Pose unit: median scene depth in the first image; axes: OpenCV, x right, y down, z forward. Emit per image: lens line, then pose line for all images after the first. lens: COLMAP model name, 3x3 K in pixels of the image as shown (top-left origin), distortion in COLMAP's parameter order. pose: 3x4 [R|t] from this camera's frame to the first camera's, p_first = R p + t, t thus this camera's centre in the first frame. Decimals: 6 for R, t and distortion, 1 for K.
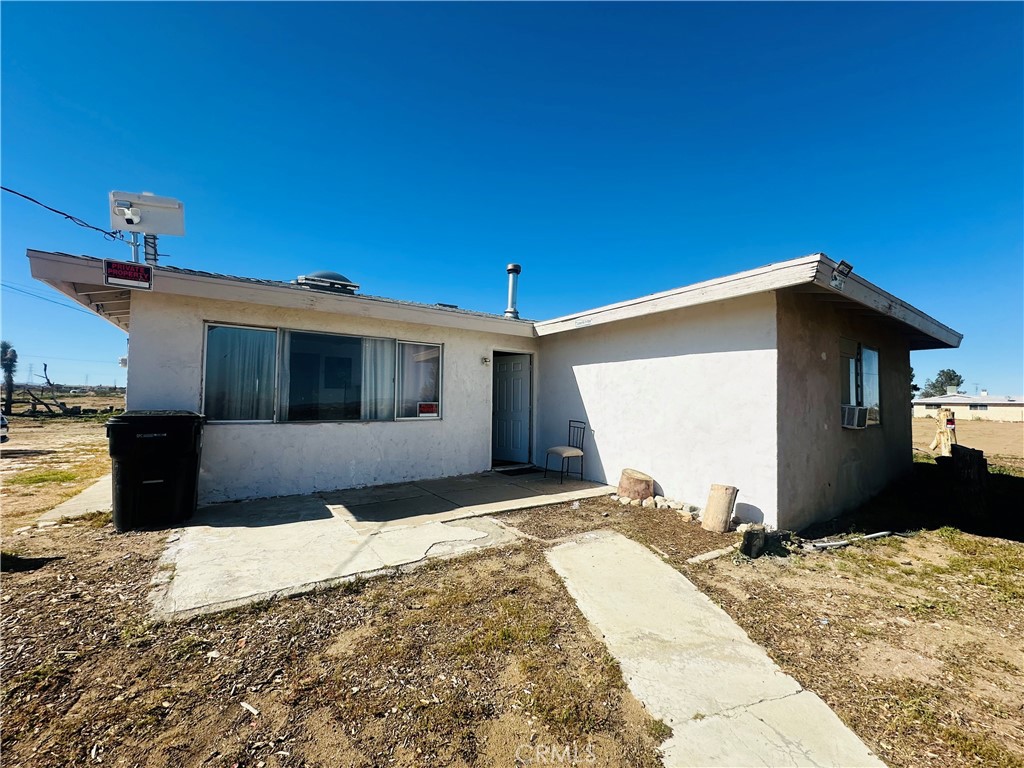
lens RADIAL K [[408.5, 0, 516.5], [0, 408.5, 388.4], [0, 0, 1]] dist [-0.002920, 0.000897]
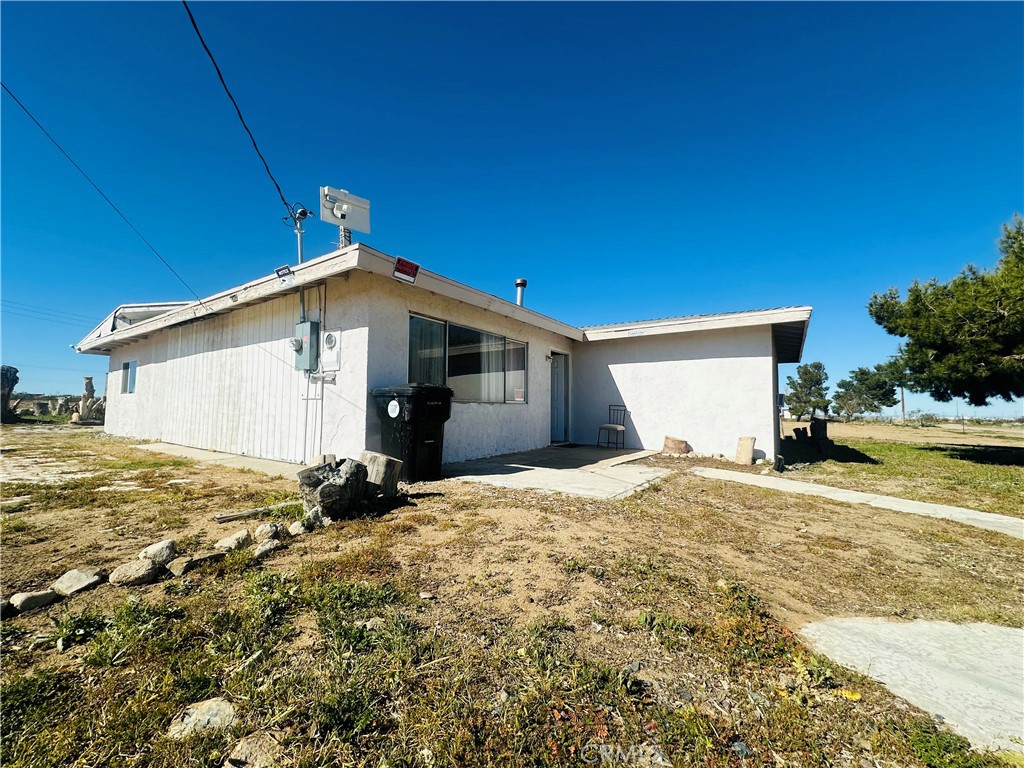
lens RADIAL K [[408.5, 0, 516.3], [0, 408.5, 384.3], [0, 0, 1]] dist [-0.002920, 0.000897]
pose [[0.933562, 0.020226, 0.357846, -0.693220], [-0.010346, 0.999511, -0.029505, 0.058090], [-0.358267, 0.023842, 0.933315, -0.152675]]
